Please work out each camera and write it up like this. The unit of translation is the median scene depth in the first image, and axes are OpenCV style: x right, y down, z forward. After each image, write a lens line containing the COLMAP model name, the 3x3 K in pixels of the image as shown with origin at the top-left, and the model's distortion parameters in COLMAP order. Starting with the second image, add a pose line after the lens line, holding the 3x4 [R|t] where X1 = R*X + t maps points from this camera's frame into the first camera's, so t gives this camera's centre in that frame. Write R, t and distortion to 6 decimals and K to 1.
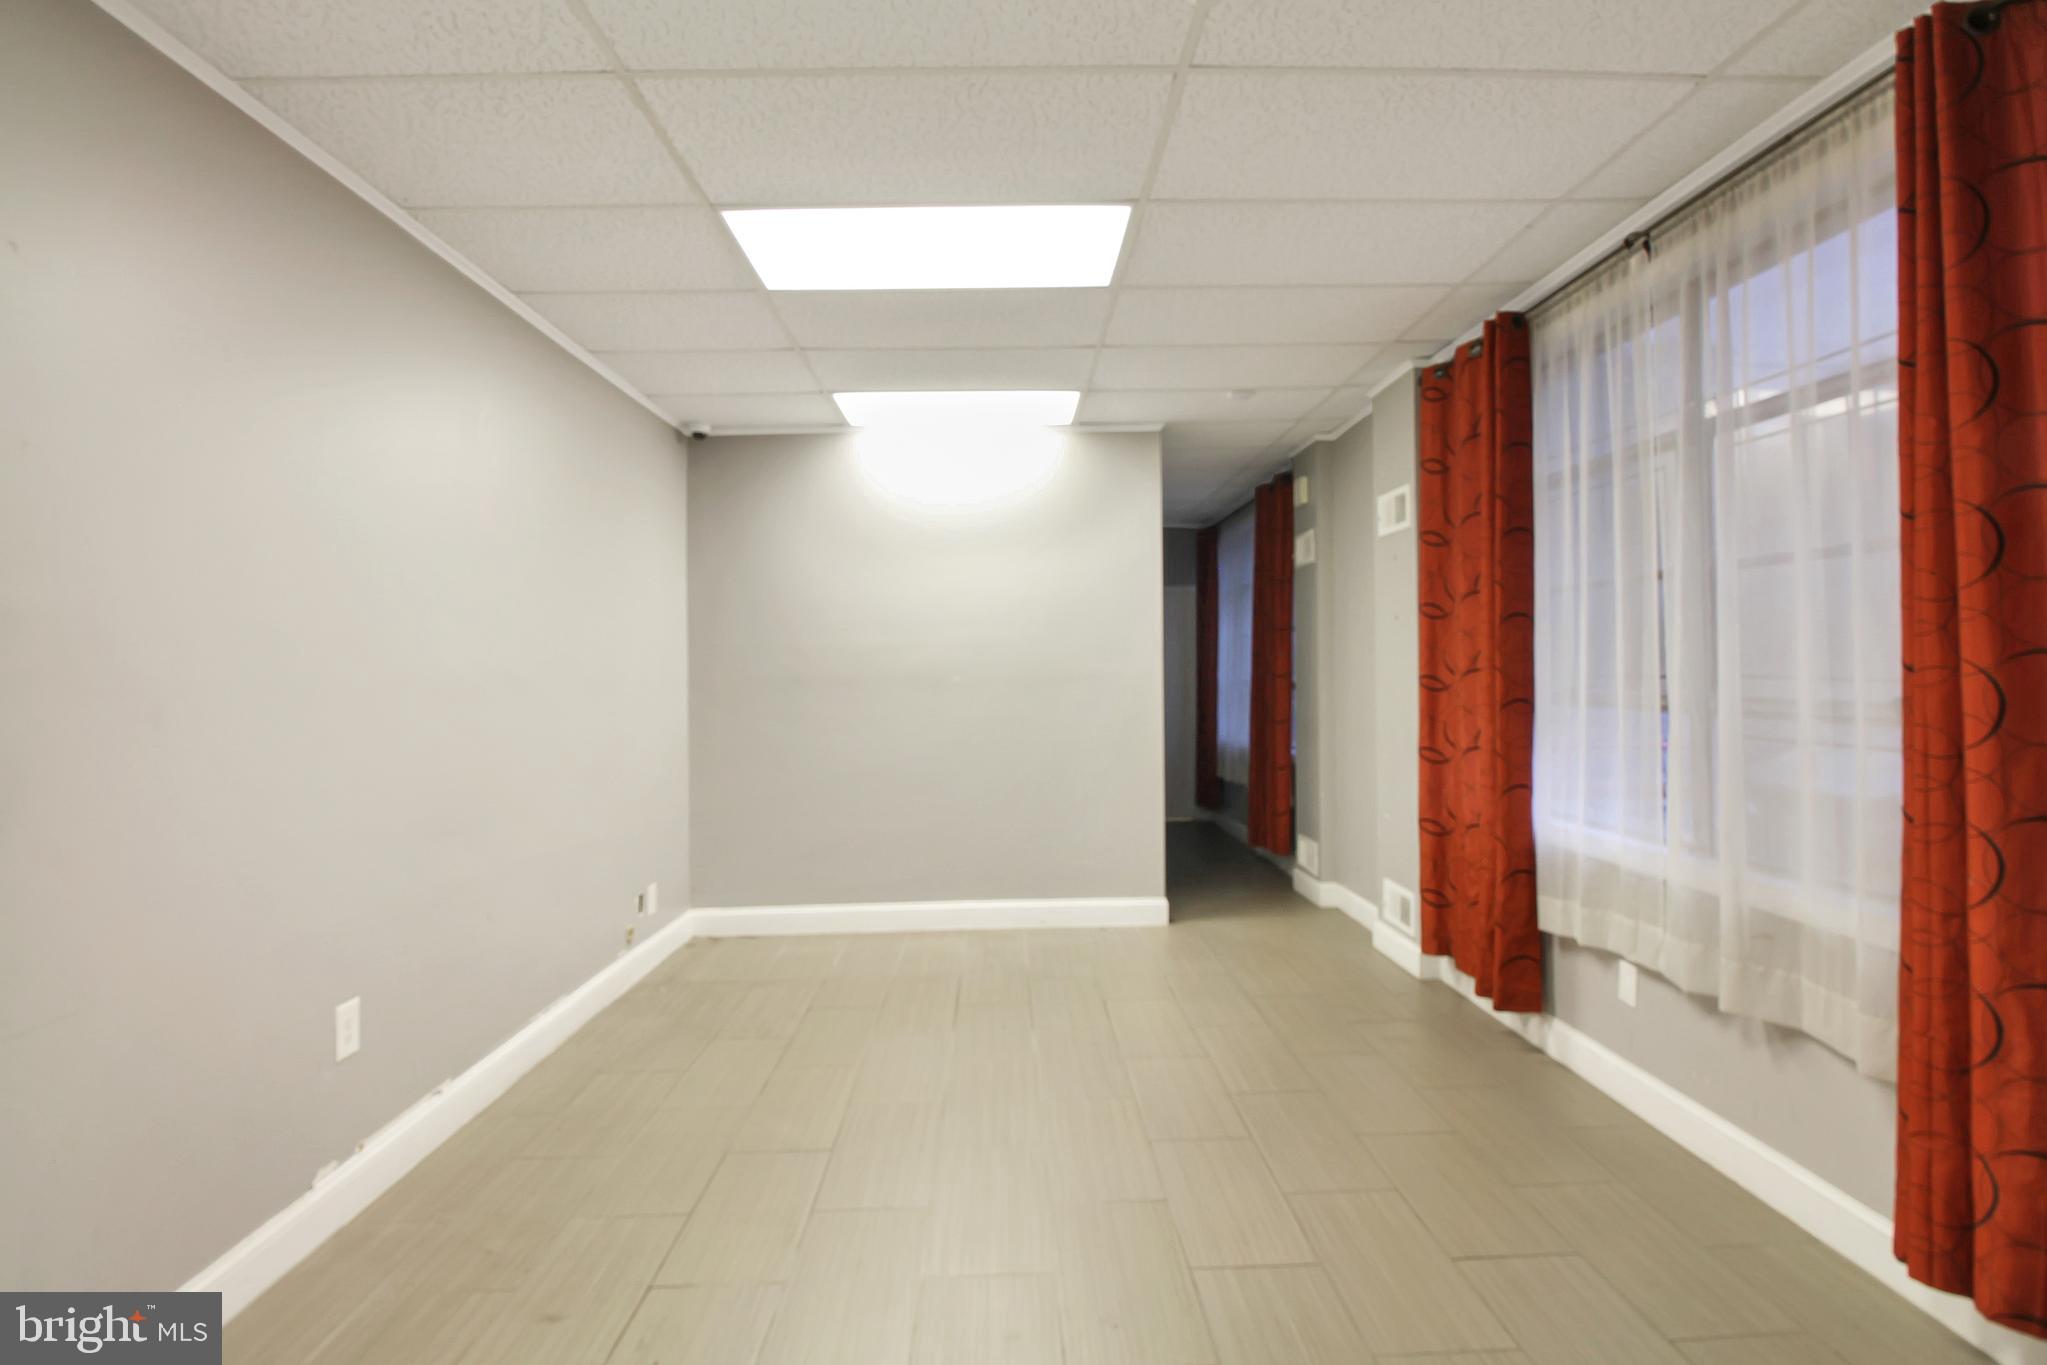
lens RADIAL K [[996.0, 0, 1023.0], [0, 996.0, 653.8], [0, 0, 1]] dist [0.002777, -0.009988]
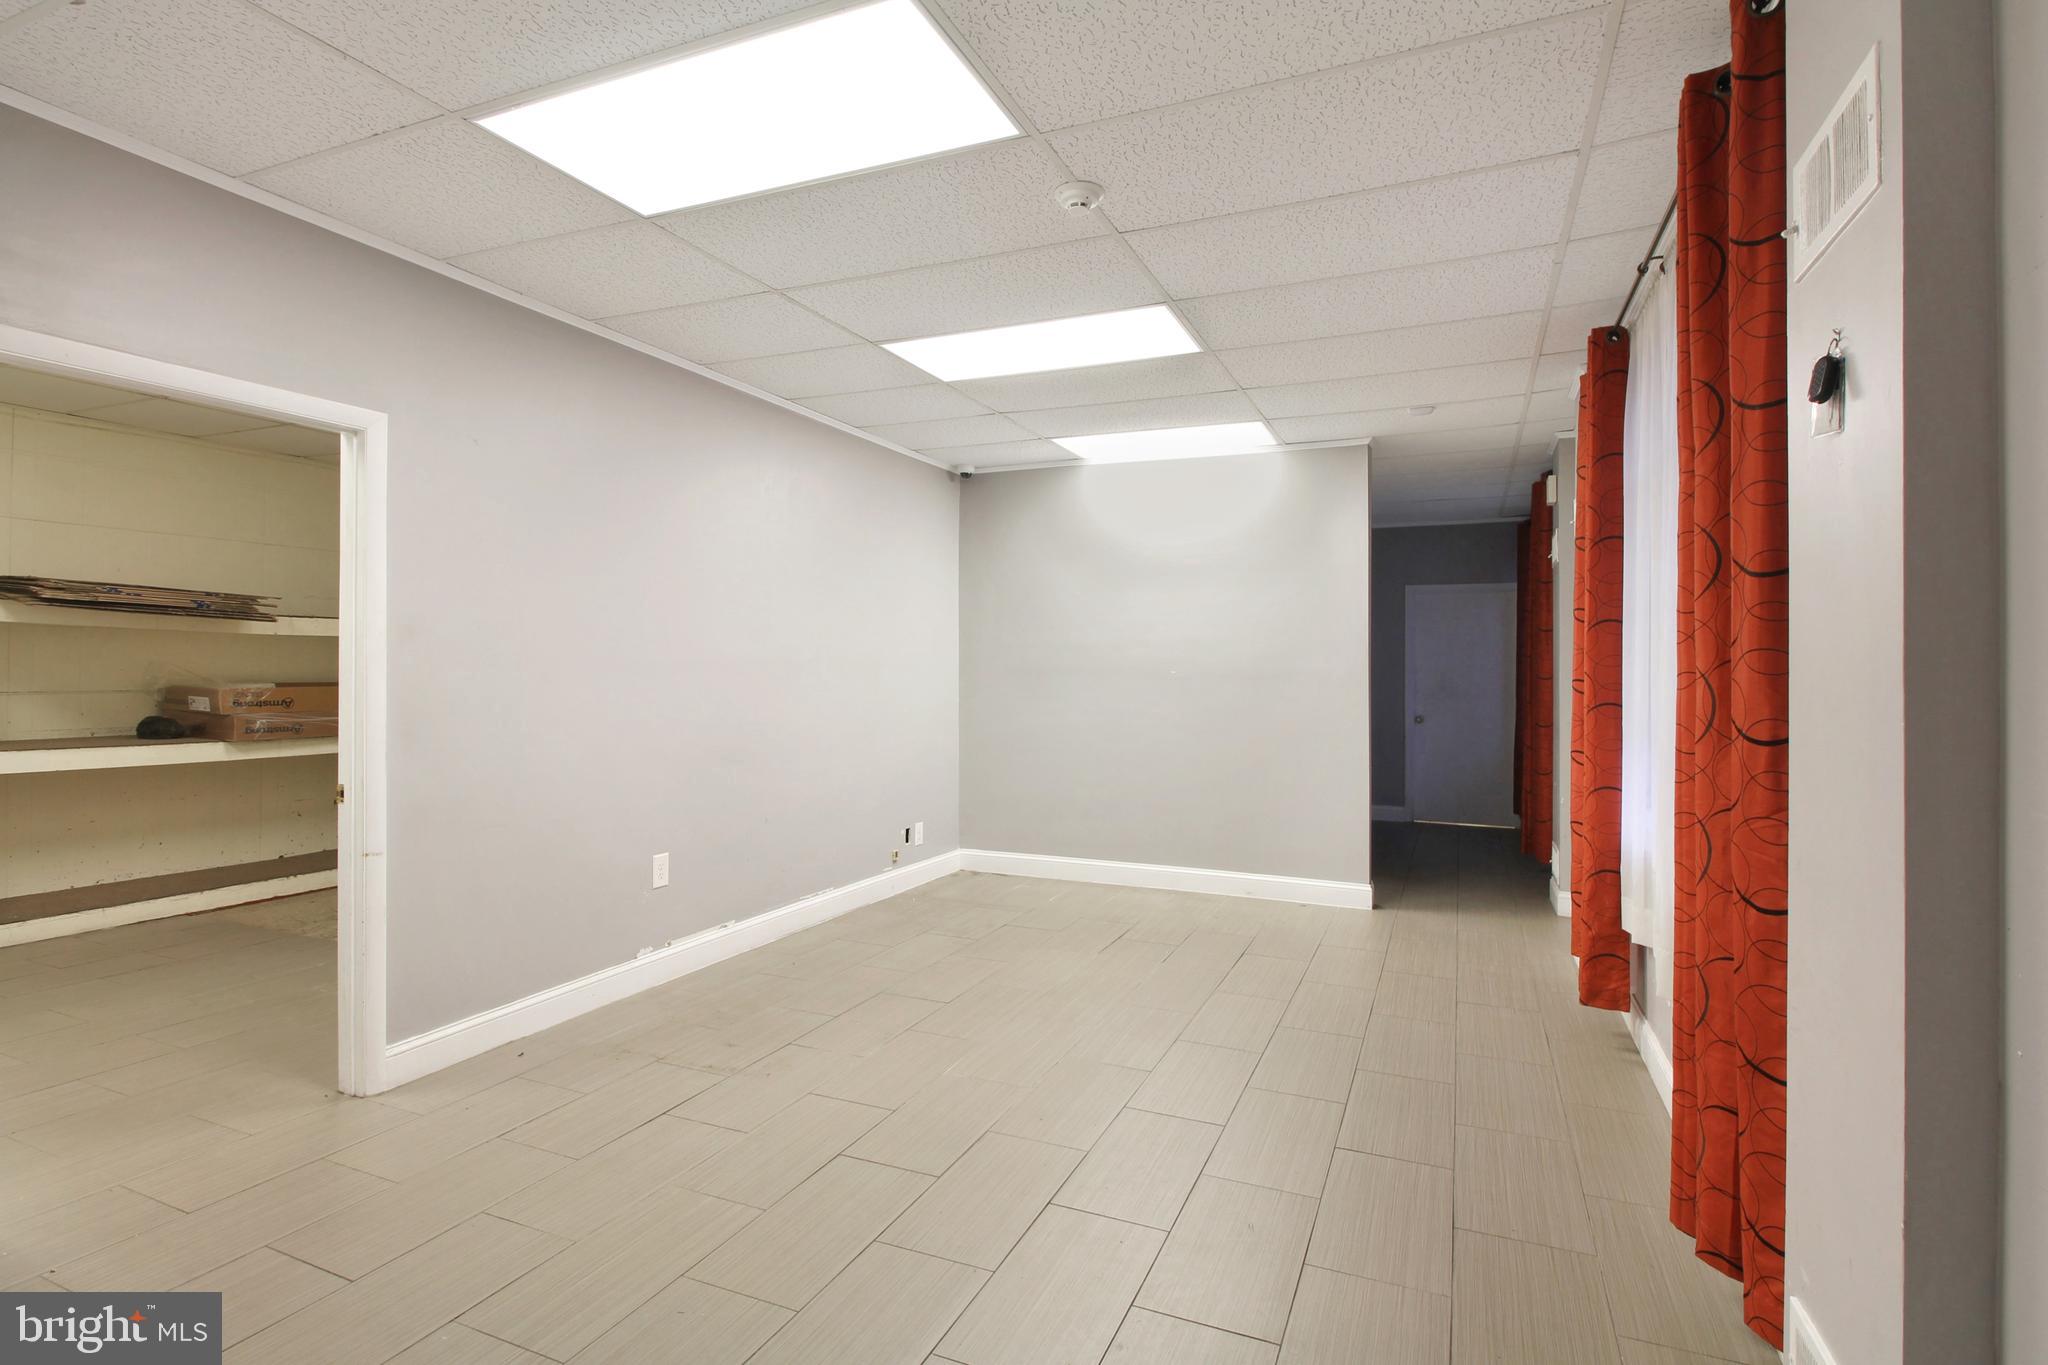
lens RADIAL K [[996.4, 0, 1023.5], [0, 996.4, 653.7], [0, 0, 1]] dist [0.002777, -0.009988]
pose [[0.916434, 0.020559, -0.399658, 0.258709], [-0.017938, 0.999786, 0.010297, -0.005733], [0.399785, -0.002267, 0.916606, -0.137095]]
